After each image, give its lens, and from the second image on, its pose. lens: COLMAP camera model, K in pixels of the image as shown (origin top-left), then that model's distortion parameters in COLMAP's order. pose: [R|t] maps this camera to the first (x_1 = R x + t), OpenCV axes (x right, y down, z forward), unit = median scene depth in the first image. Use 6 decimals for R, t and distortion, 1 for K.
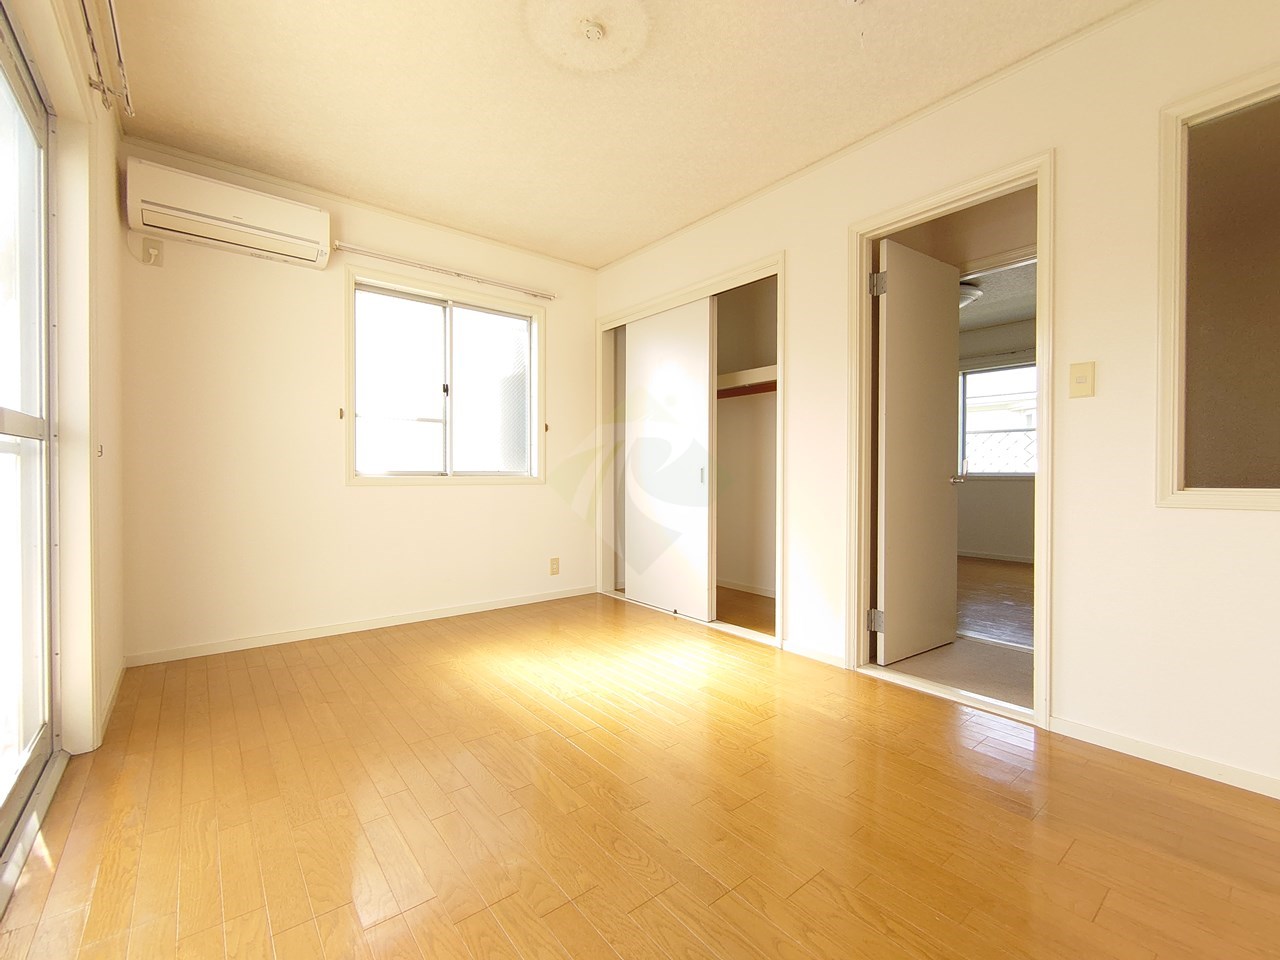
lens RADIAL K [[550.2, 0, 644.2], [0, 550.2, 480.6], [0, 0, 1]] dist [-0.001200, -0.000989]
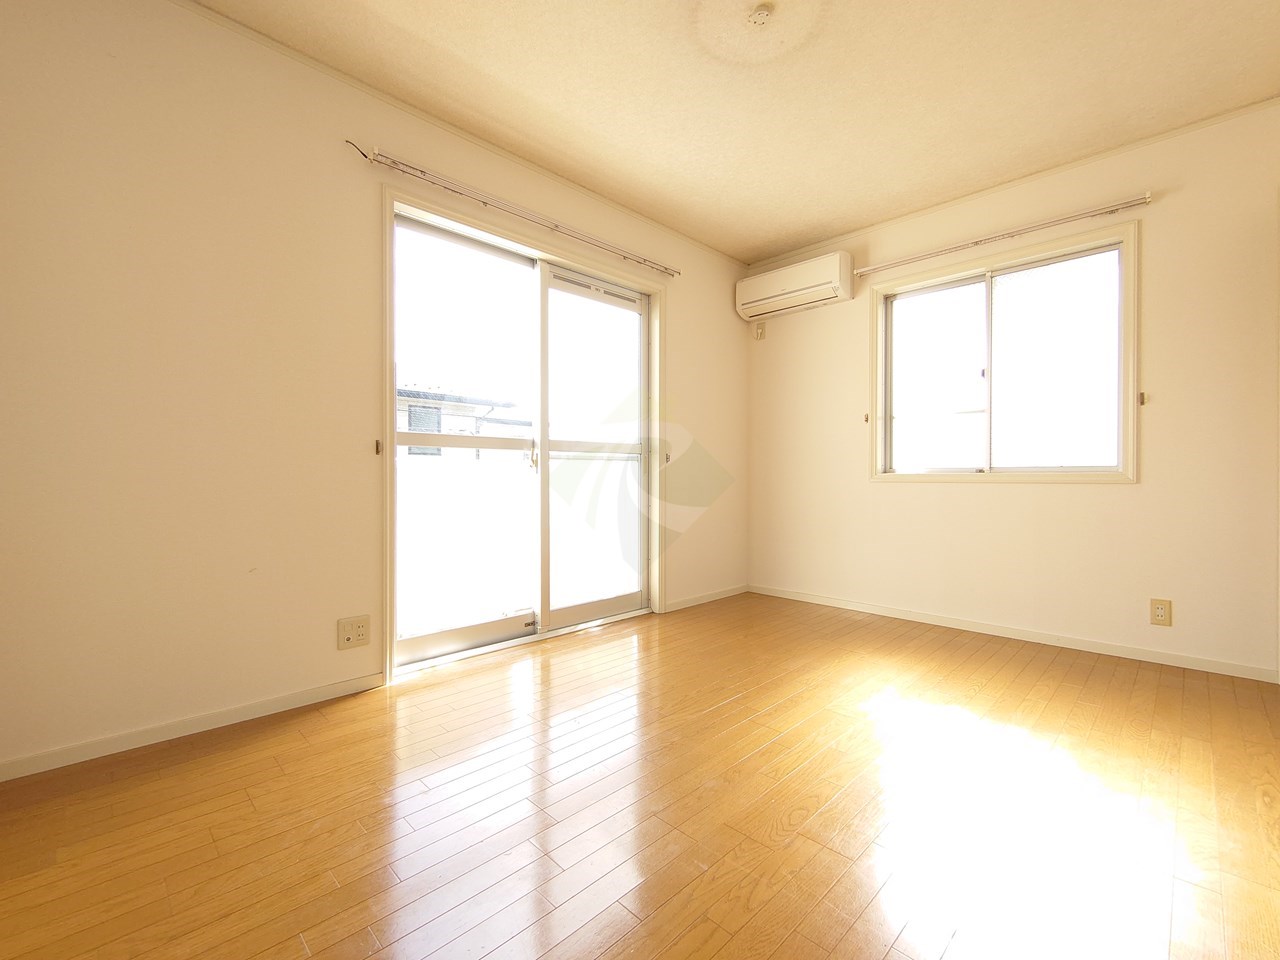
lens RADIAL K [[550.2, 0, 644.2], [0, 550.2, 480.6], [0, 0, 1]] dist [-0.001200, -0.000989]
pose [[0.099590, 0.005437, -0.995014, 0.588456], [-0.011753, 0.999922, 0.004287, 0.008966], [0.994959, 0.011268, 0.099646, 0.470644]]
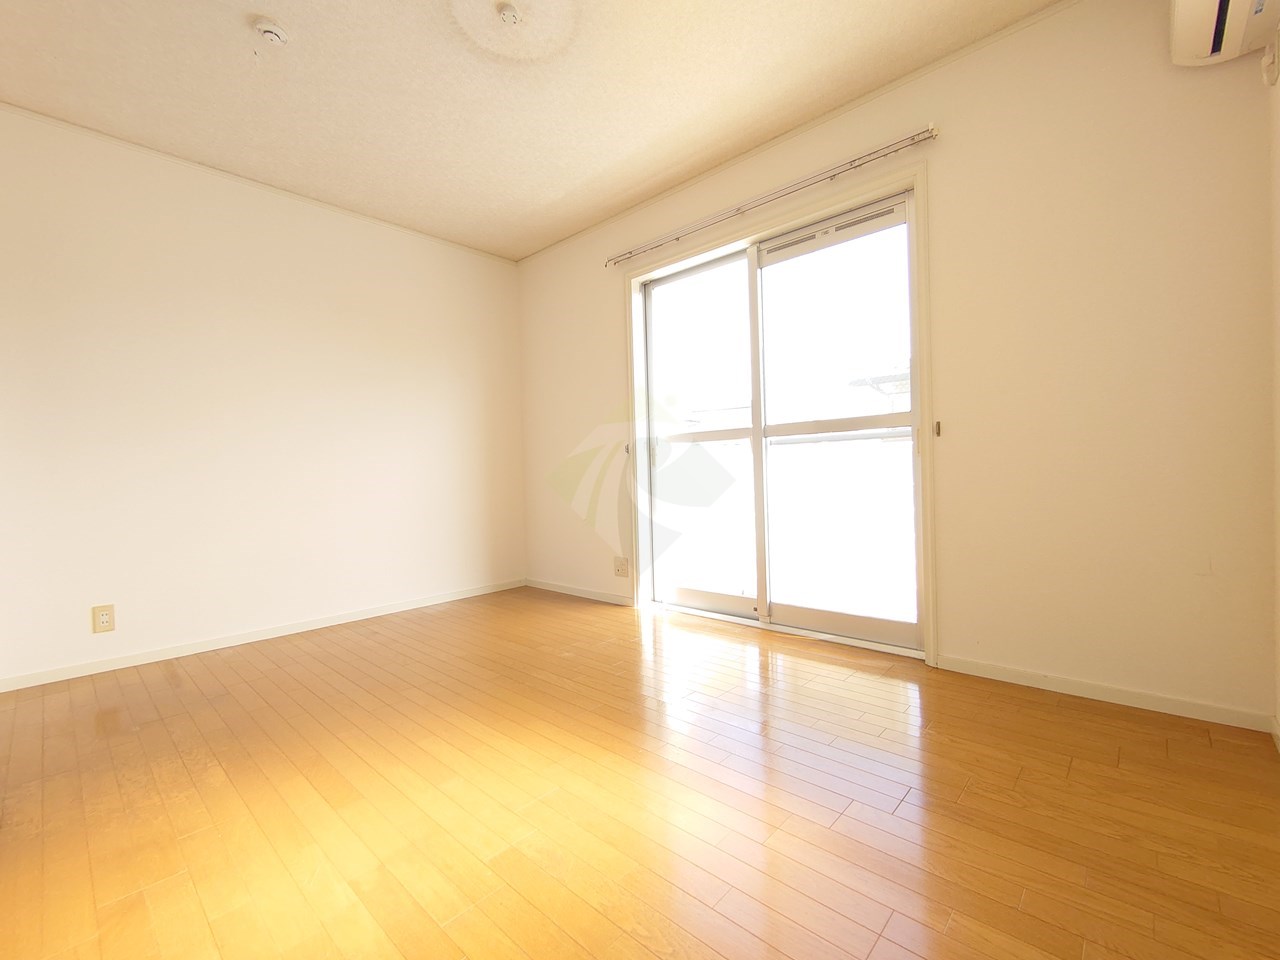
lens RADIAL K [[548.9, 0, 640.0], [0, 548.9, 480.0], [0, 0, 1]] dist [0.000525, -0.000201]
pose [[-0.990371, 0.022338, -0.136623, -0.109313], [0.019660, 0.999588, 0.020919, 0.012884], [0.137034, 0.018031, -0.990402, 1.369776]]
